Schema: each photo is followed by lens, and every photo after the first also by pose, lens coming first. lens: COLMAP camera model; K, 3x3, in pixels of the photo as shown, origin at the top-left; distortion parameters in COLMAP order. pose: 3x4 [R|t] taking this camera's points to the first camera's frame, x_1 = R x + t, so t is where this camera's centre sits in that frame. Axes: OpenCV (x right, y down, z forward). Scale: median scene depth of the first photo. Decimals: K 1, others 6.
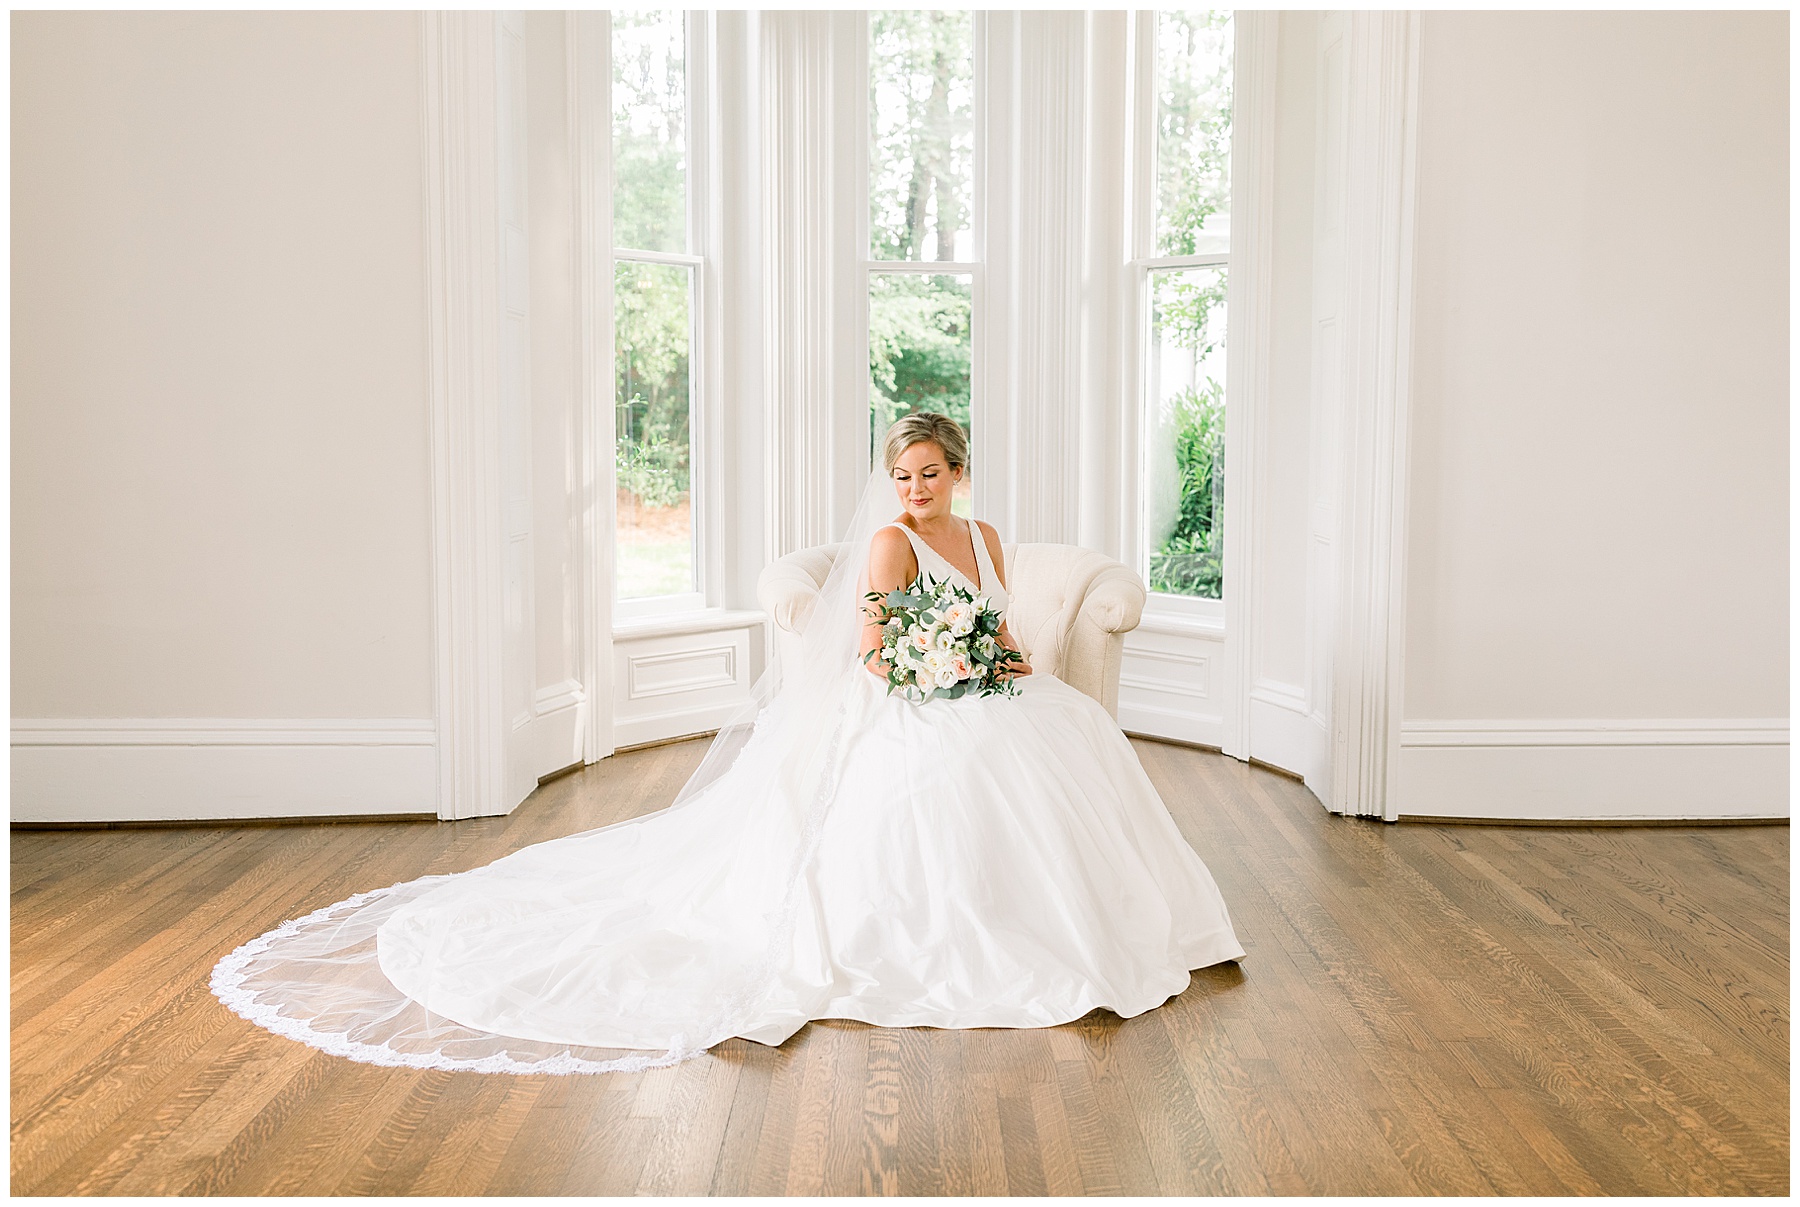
lens RADIAL K [[1676.9, 0, 920.1], [0, 1676.9, 566.3], [0, 0, 1]] dist [0.010250, 0.009115]
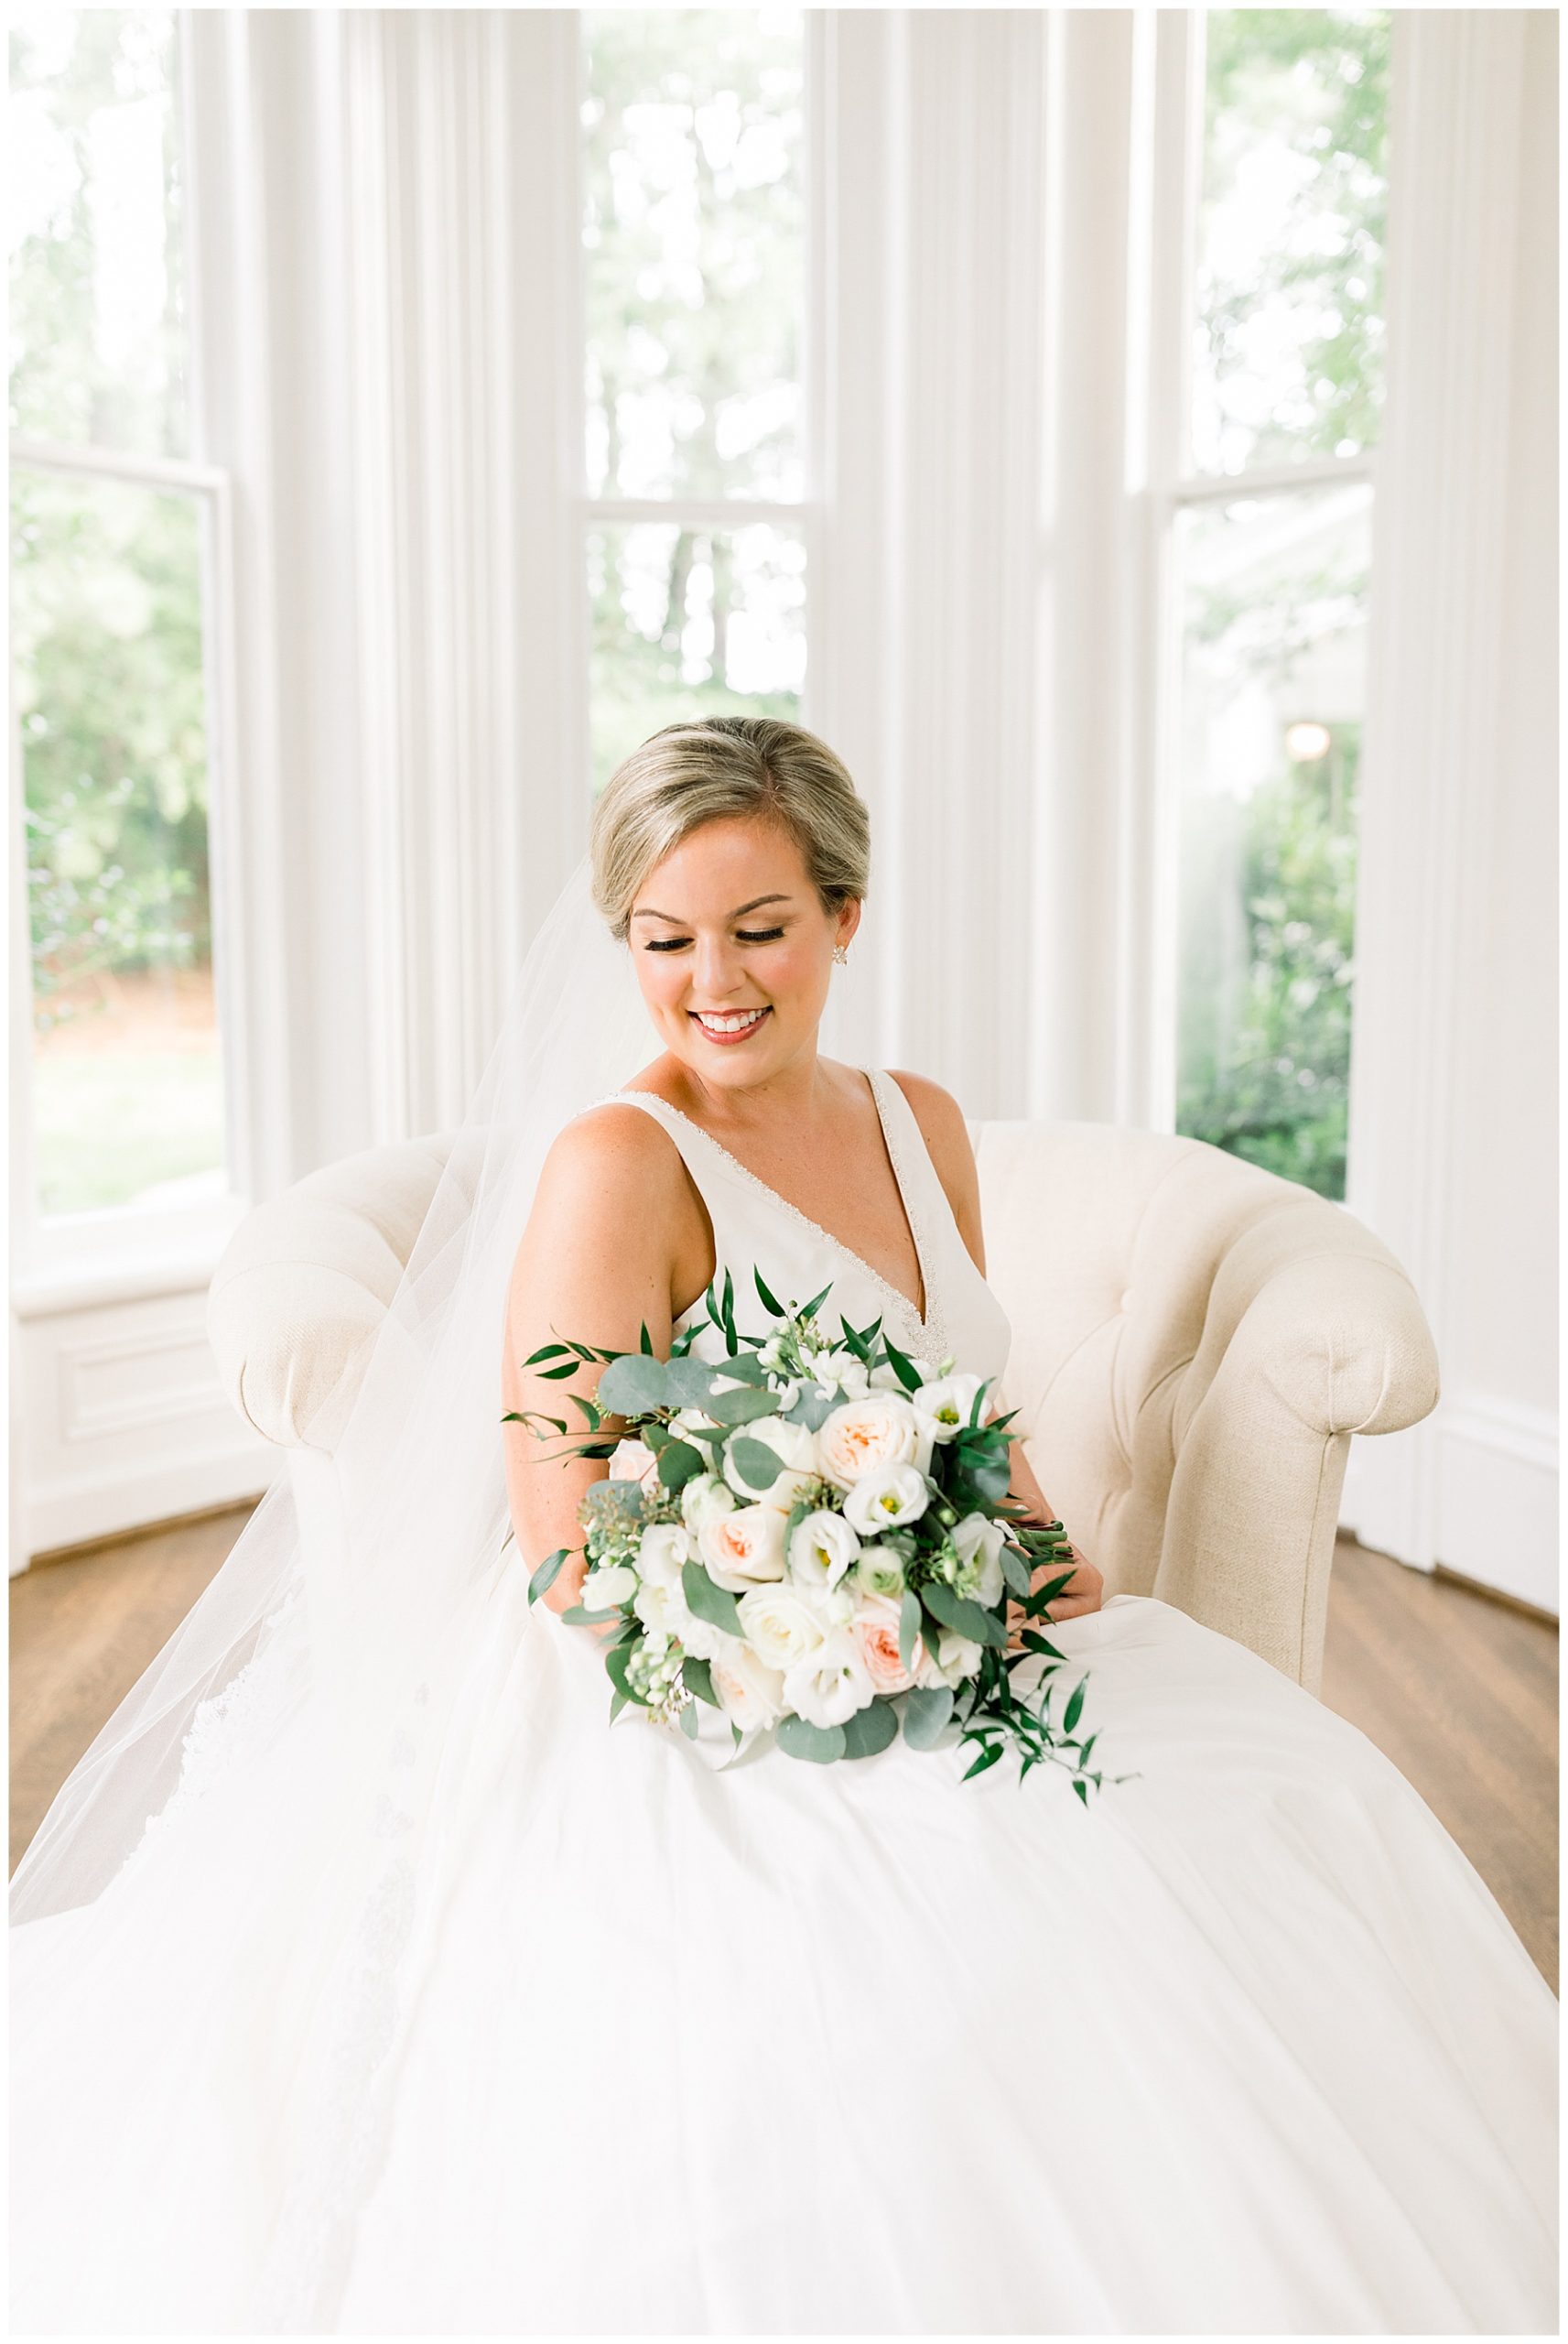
lens RADIAL K [[2374.3, 0, 702.8], [0, 2374.3, 1175.2], [0, 0, 1]] dist [-0.001109, -0.001673]
pose [[0.999961, -0.006853, 0.005536, -0.005544], [0.006629, 0.999192, 0.039638, -0.029141], [-0.005804, -0.039600, 0.999199, 0.620159]]
